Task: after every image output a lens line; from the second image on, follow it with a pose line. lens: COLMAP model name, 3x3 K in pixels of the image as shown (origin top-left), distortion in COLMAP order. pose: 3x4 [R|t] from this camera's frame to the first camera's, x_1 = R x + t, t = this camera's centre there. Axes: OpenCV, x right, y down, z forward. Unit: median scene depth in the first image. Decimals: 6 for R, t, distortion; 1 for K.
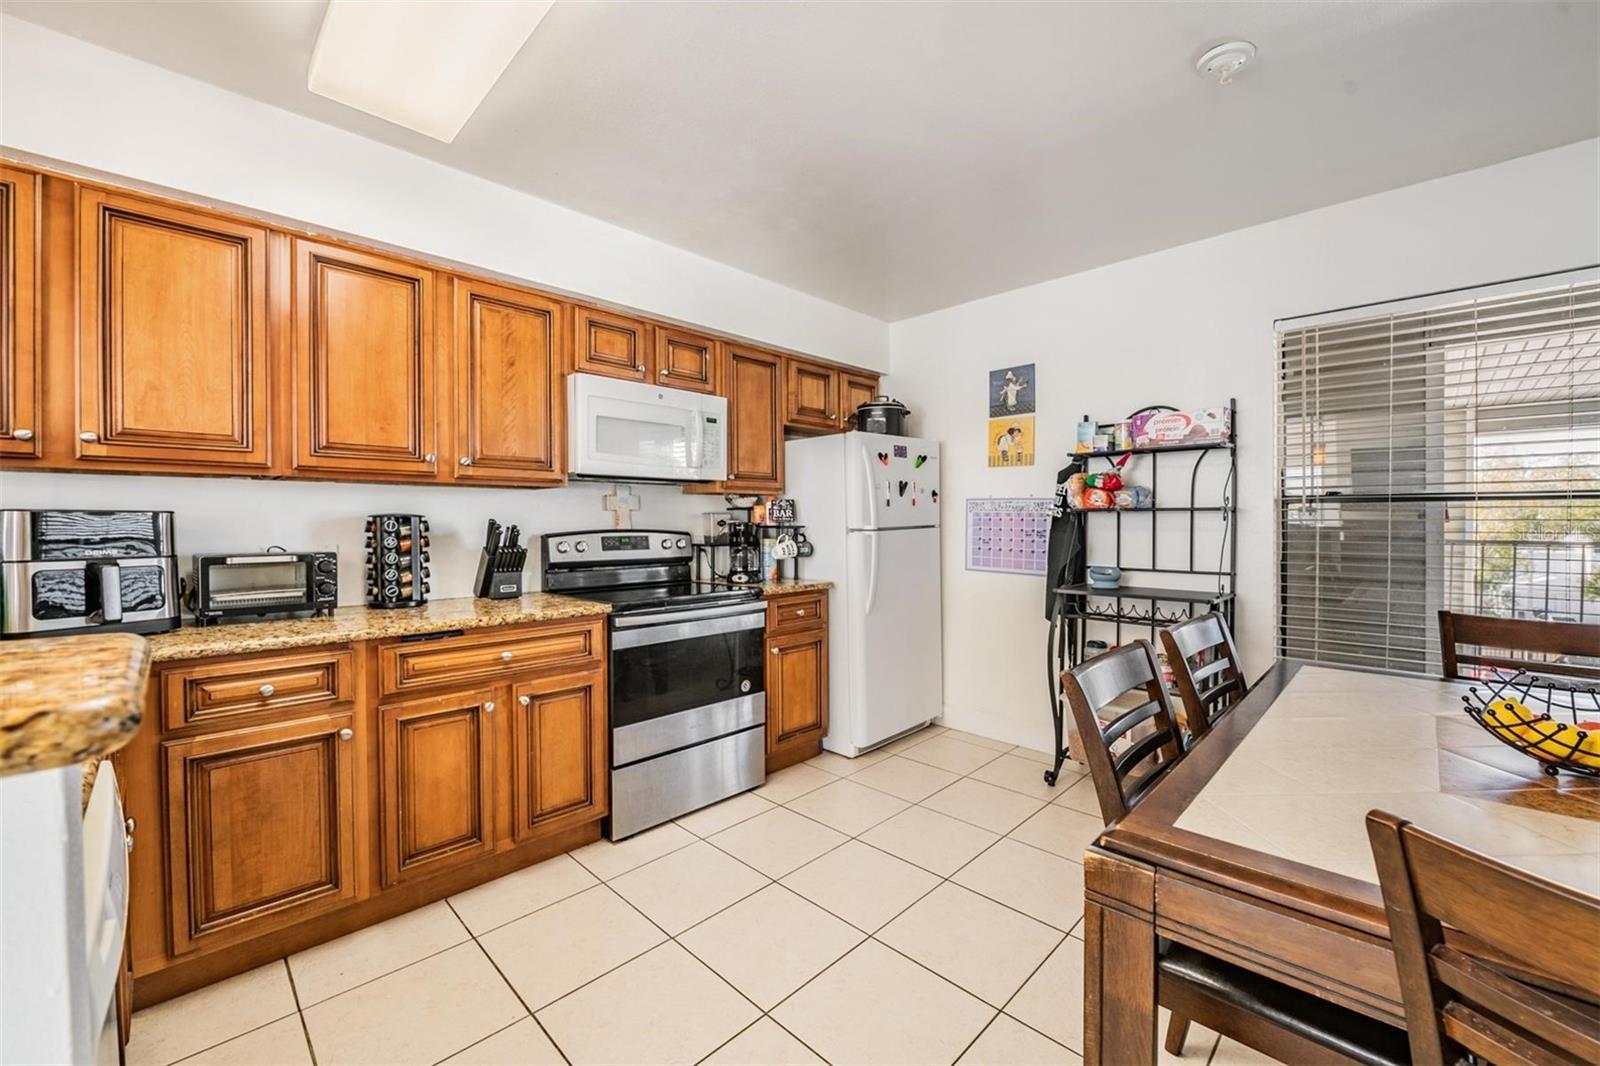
lens RADIAL K [[635.8, 0, 811.7], [0, 635.8, 524.1], [0, 0, 1]] dist [-0.010388, -0.002075]
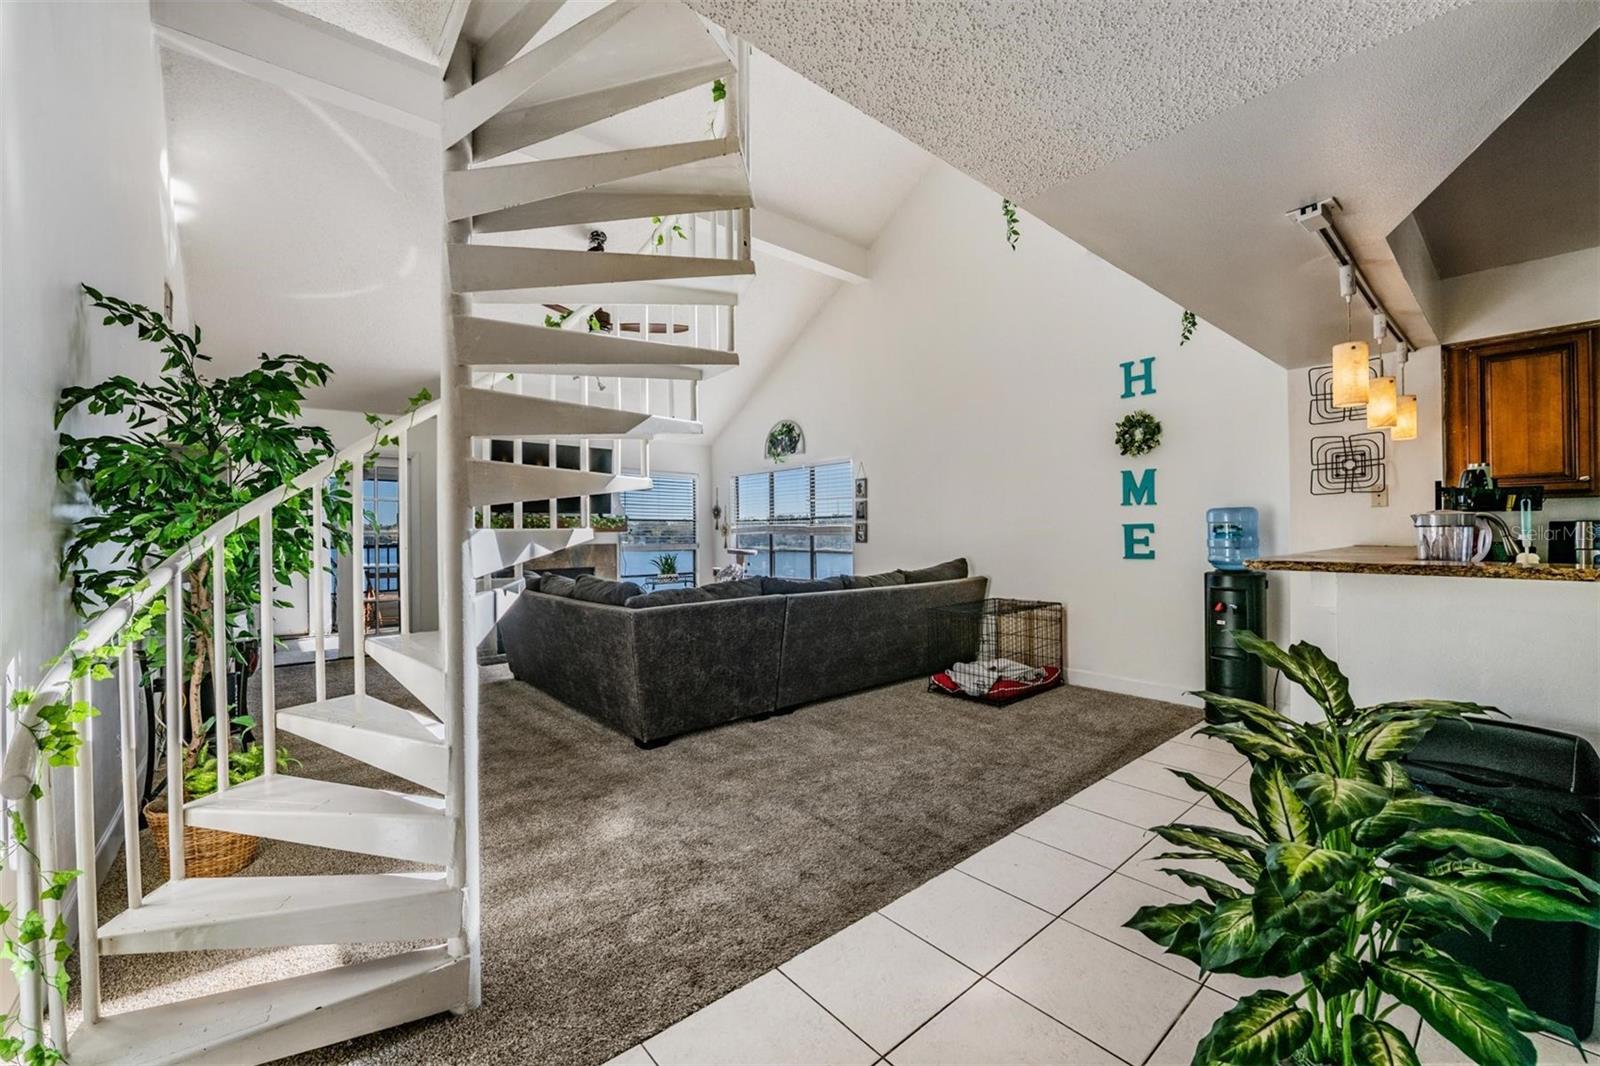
lens RADIAL K [[635.8, 0, 769.9], [0, 635.8, 536.4], [0, 0, 1]] dist [-0.010388, -0.002075]
pose [[-0.109474, 0.016824, -0.993847, 0.424201], [0.011279, 0.999813, 0.015682, -0.016455], [0.993926, -0.009493, -0.109643, -0.624412]]
